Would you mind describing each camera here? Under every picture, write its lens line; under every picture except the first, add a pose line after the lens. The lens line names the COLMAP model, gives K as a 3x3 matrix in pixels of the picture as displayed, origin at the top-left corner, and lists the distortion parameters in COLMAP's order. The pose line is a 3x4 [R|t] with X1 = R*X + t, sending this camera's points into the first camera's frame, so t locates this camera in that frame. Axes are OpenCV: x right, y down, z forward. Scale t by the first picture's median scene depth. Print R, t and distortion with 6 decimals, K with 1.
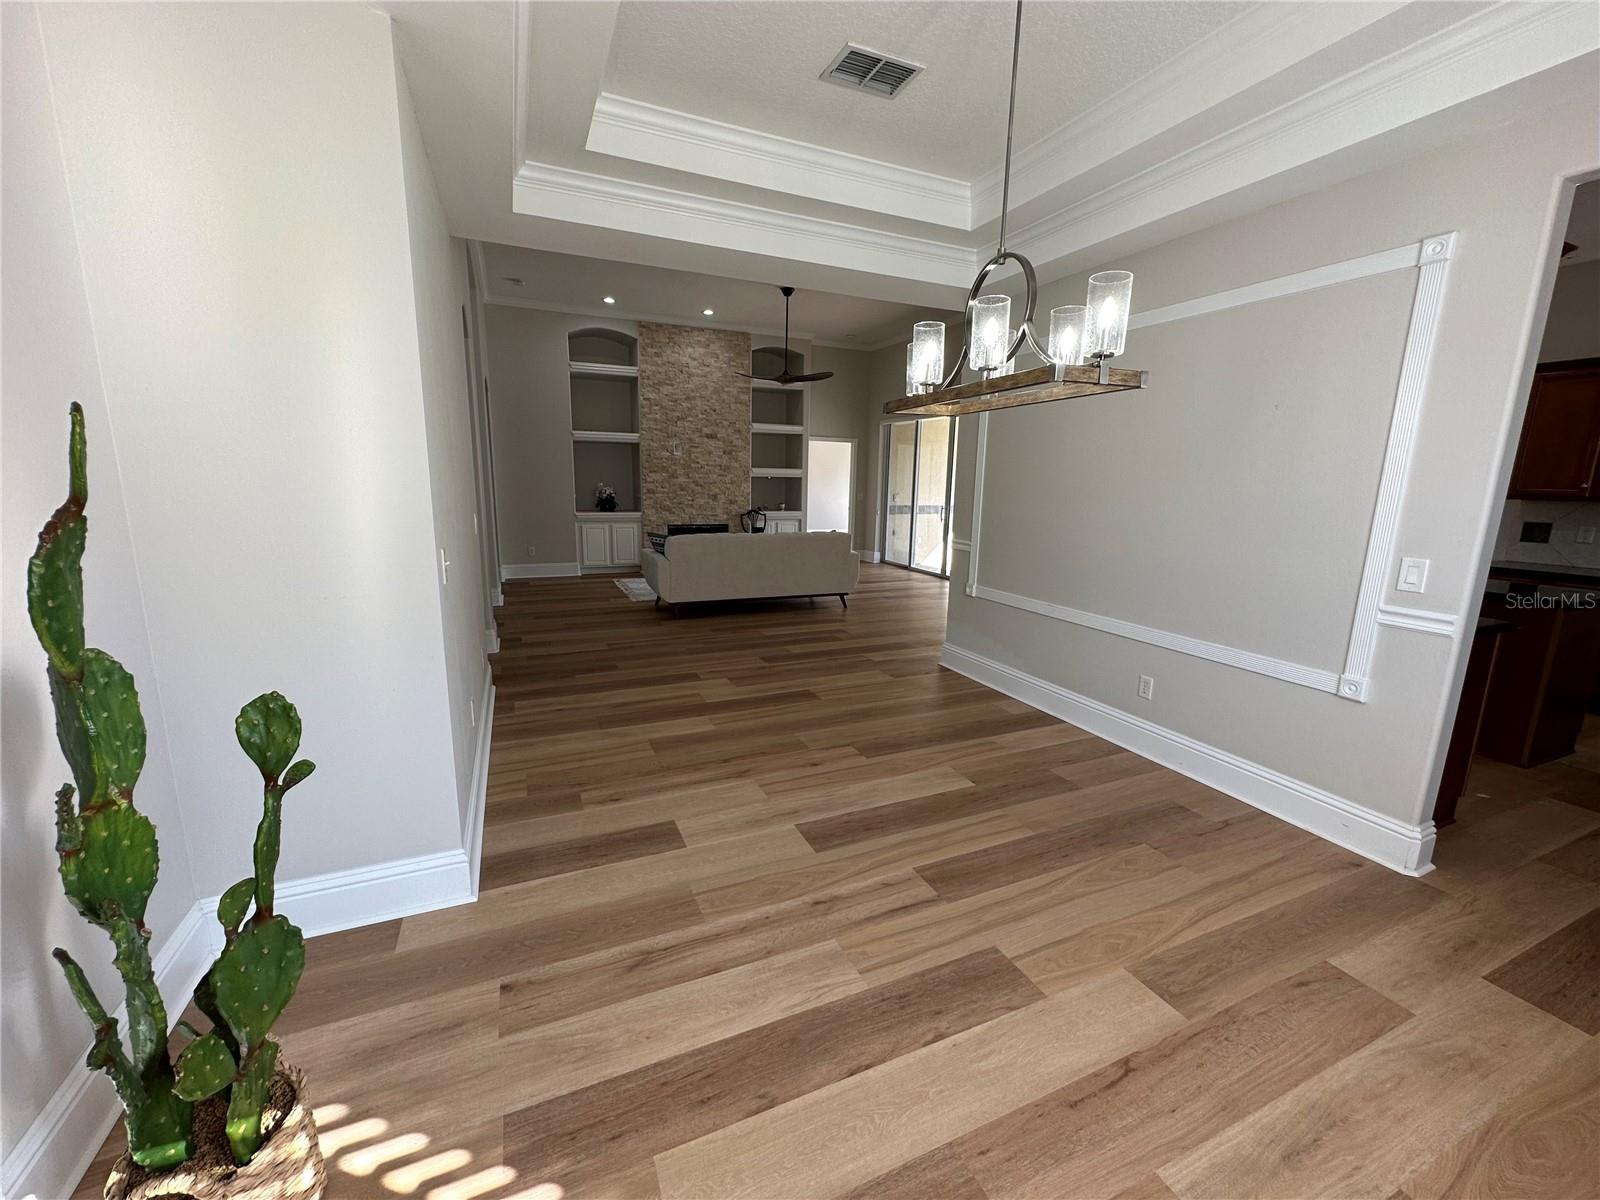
lens RADIAL K [[643.1, 0, 800.5], [0, 643.1, 604.3], [0, 0, 1]] dist [0.007218, 0.000081]
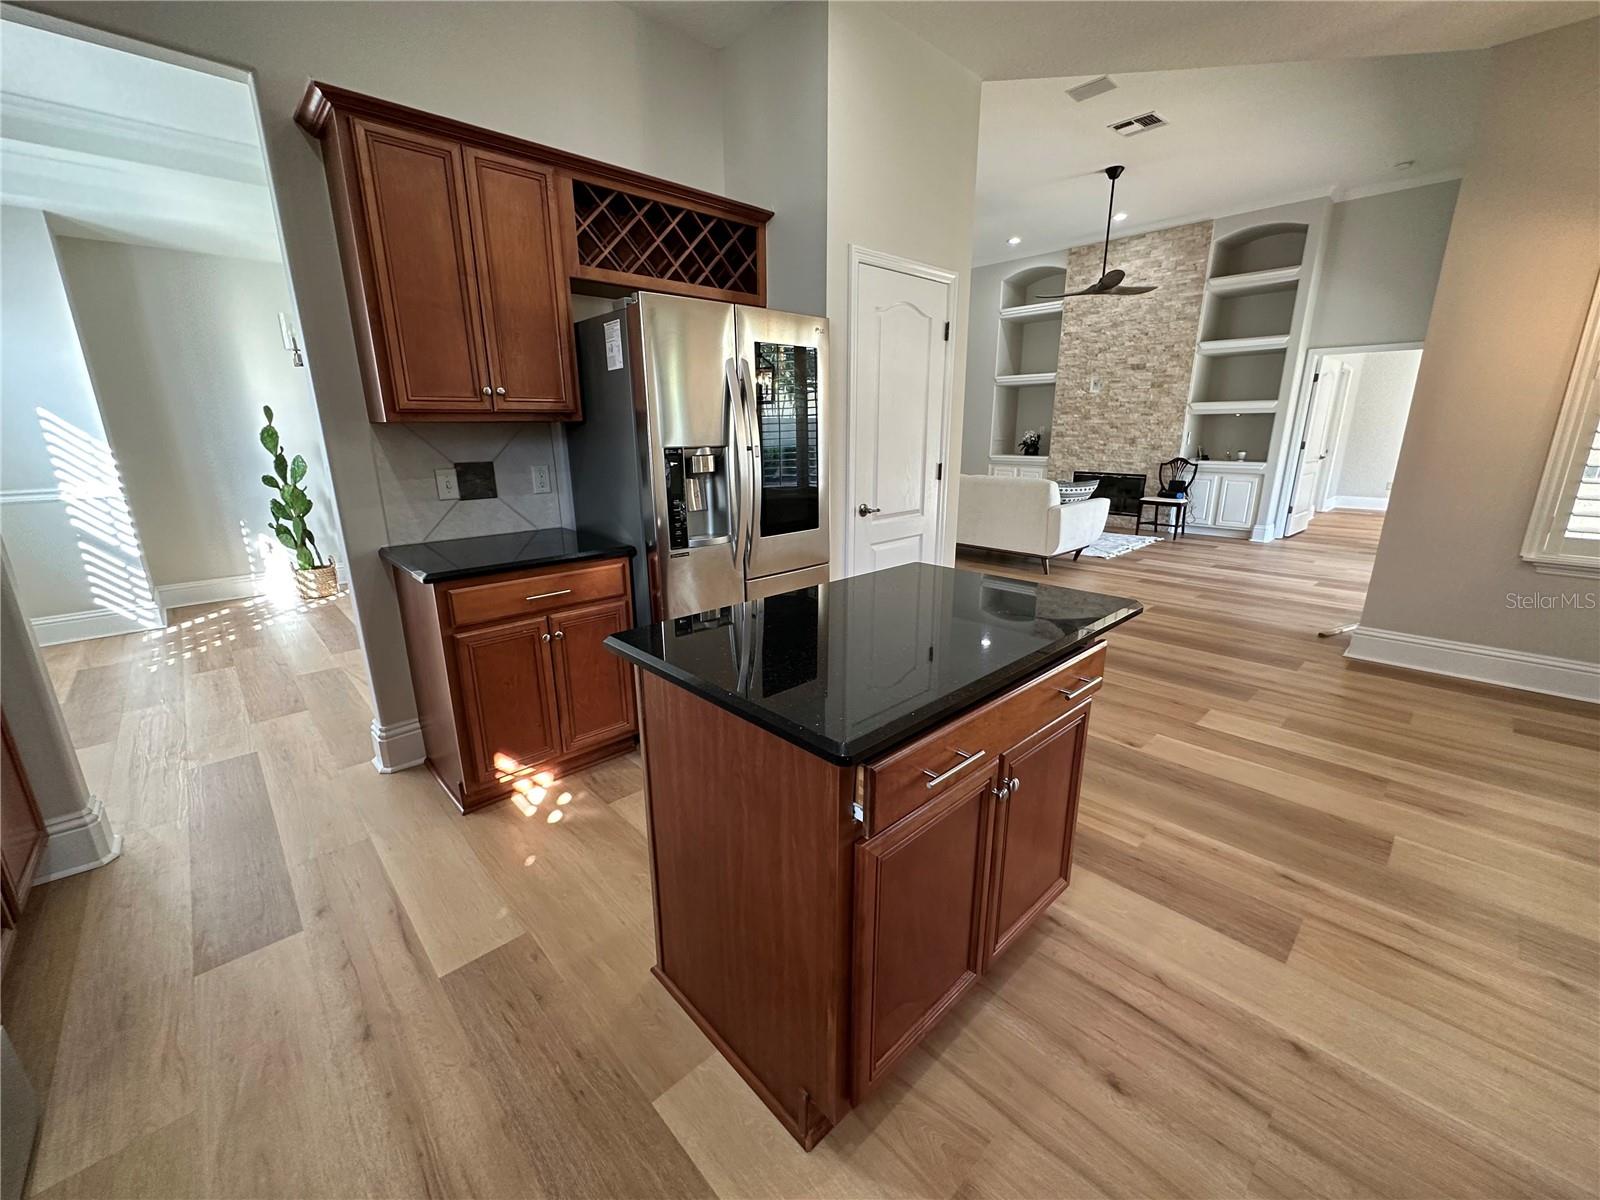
lens RADIAL K [[643.1, 0, 789.2], [0, 643.1, 598.1], [0, 0, 1]] dist [0.007218, 0.000081]
pose [[0.329821, 0.229568, -0.915706, 1.241572], [-0.168369, 0.968735, 0.182219, -0.109224], [0.928908, 0.094077, 0.358161, 0.710864]]
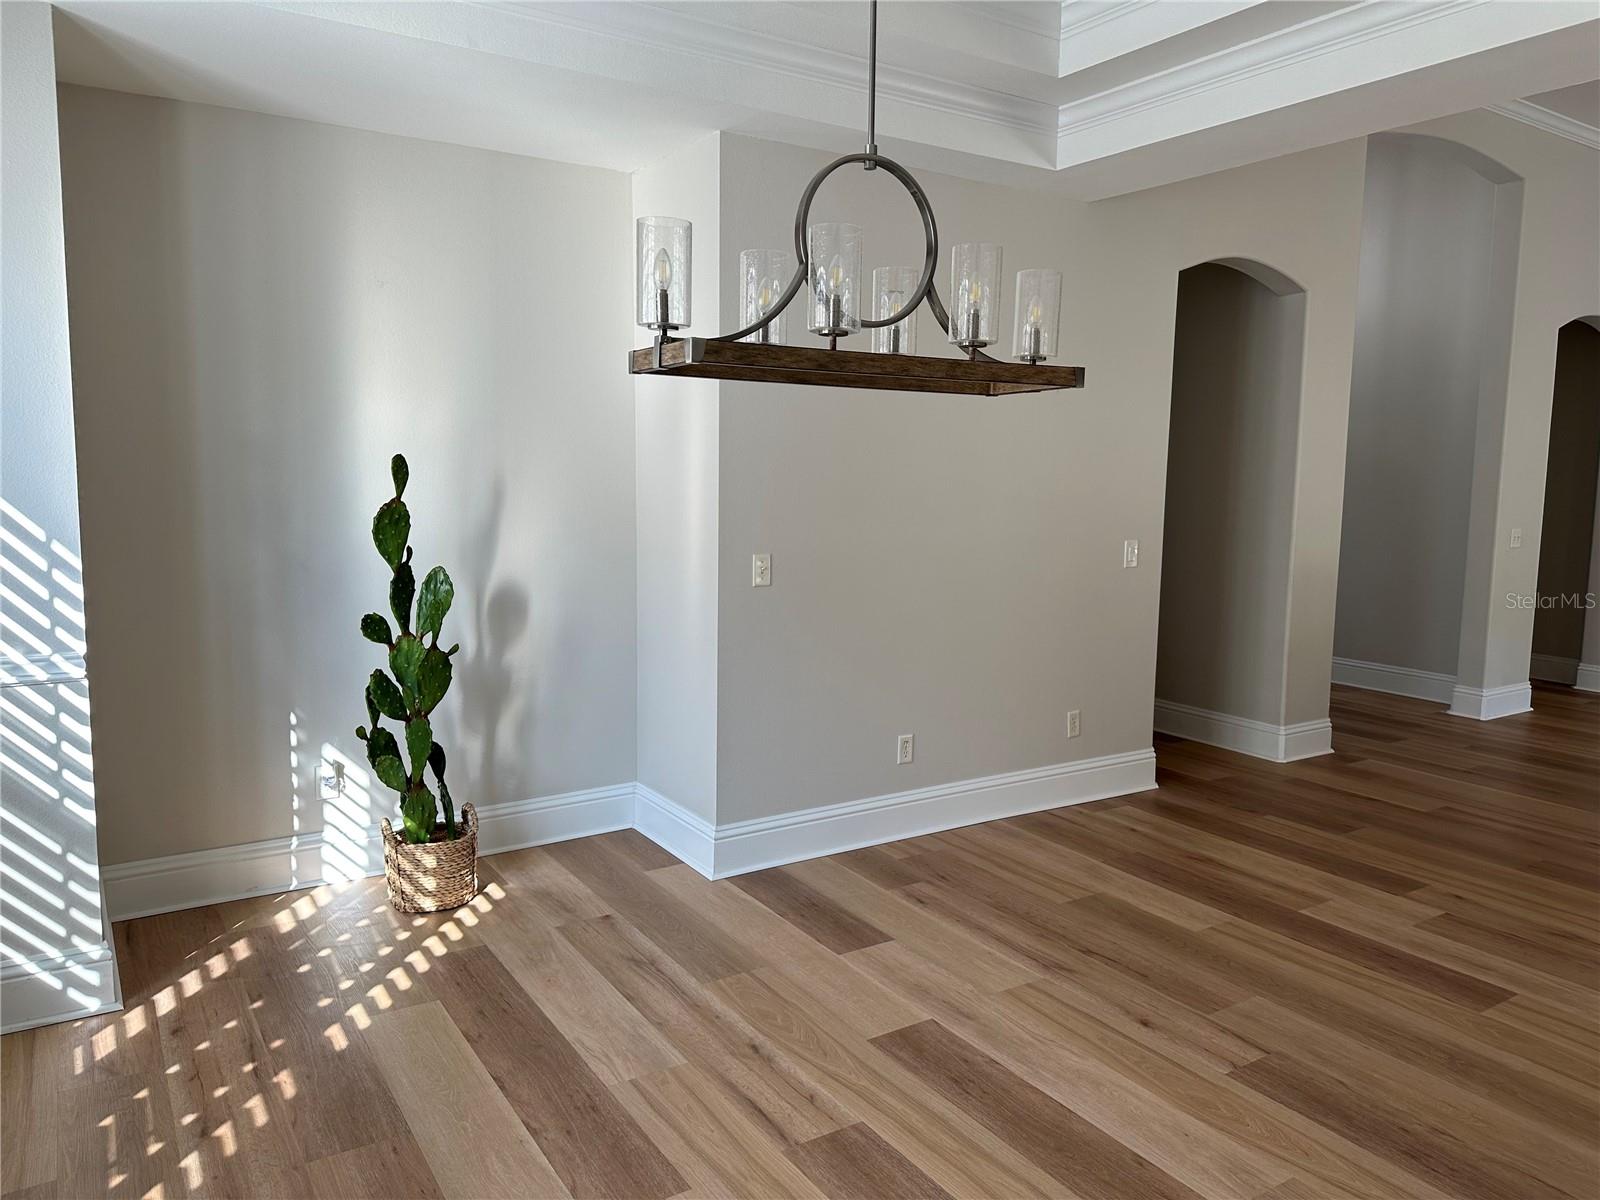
lens RADIAL K [[1118.8, 0, 802.5], [0, 1118.8, 604.5], [0, 0, 1]] dist [0.006200, -0.014672]
pose [[0.163793, 0.110810, -0.980252, 0.776034], [-0.208451, 0.975122, 0.075400, -0.093820], [0.964220, 0.191984, 0.182816, 0.439414]]
